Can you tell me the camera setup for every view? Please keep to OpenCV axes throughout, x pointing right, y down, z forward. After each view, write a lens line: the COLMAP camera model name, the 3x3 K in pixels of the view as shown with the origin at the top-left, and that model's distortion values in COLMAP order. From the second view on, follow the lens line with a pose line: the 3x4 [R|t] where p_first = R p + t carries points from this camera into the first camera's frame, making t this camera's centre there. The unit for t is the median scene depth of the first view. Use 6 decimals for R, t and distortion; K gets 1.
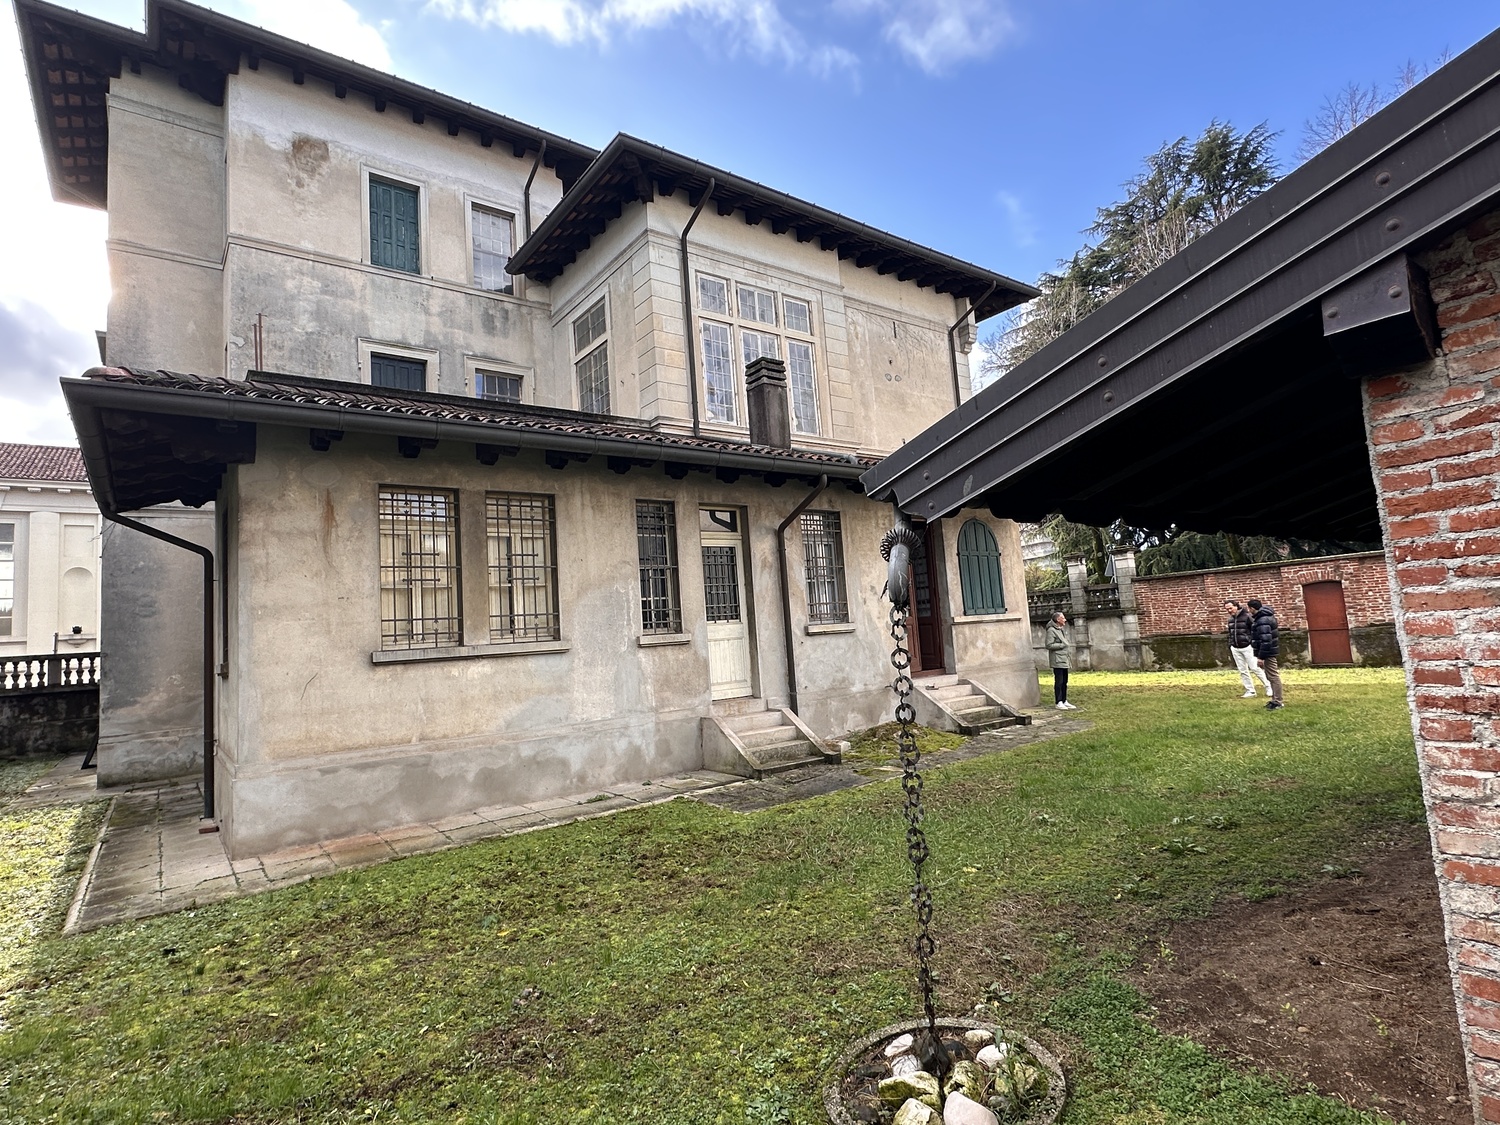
lens RADIAL K [[796.1, 0, 750.0], [0, 796.1, 562.5], [0, 0, 1]] dist [0.000100, -0.000006]
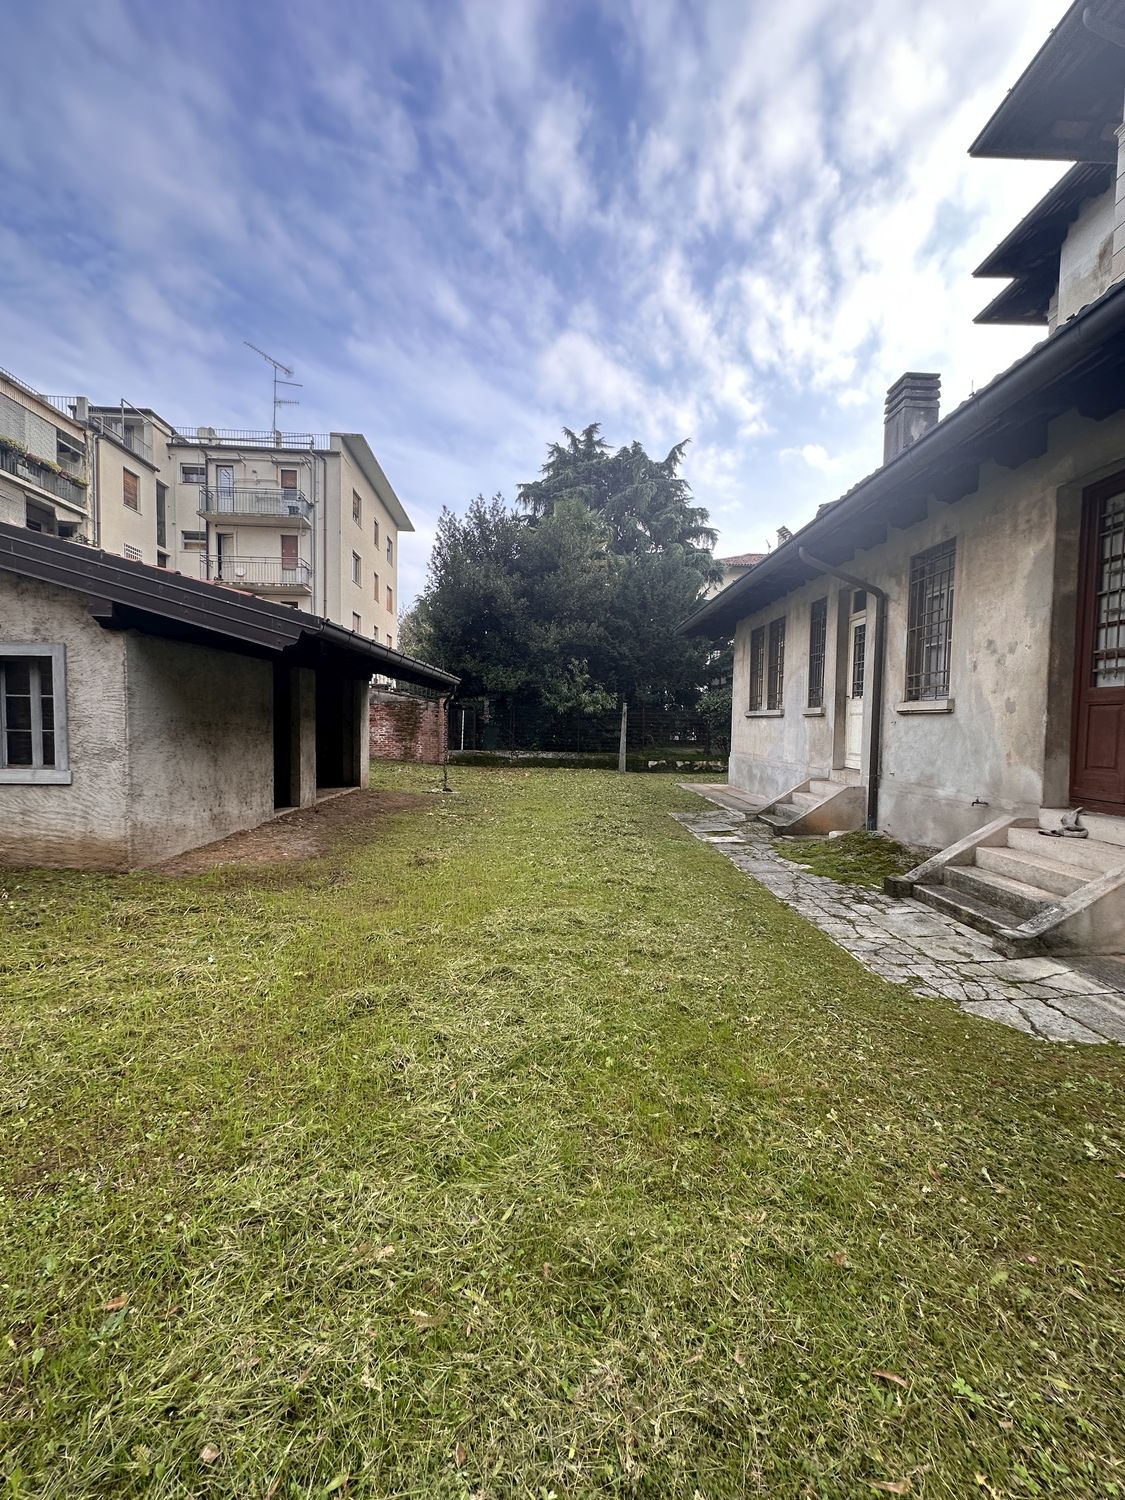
lens RADIAL K [[600.1, 0, 562.5], [0, 600.1, 750.0], [0, 0, 1]] dist [-0.003852, 0.000117]
pose [[-0.589925, 0.110436, -0.799870, 0.667710], [0.122886, 0.991343, 0.046240, 0.047403], [0.798052, -0.071014, -0.598389, 0.923367]]
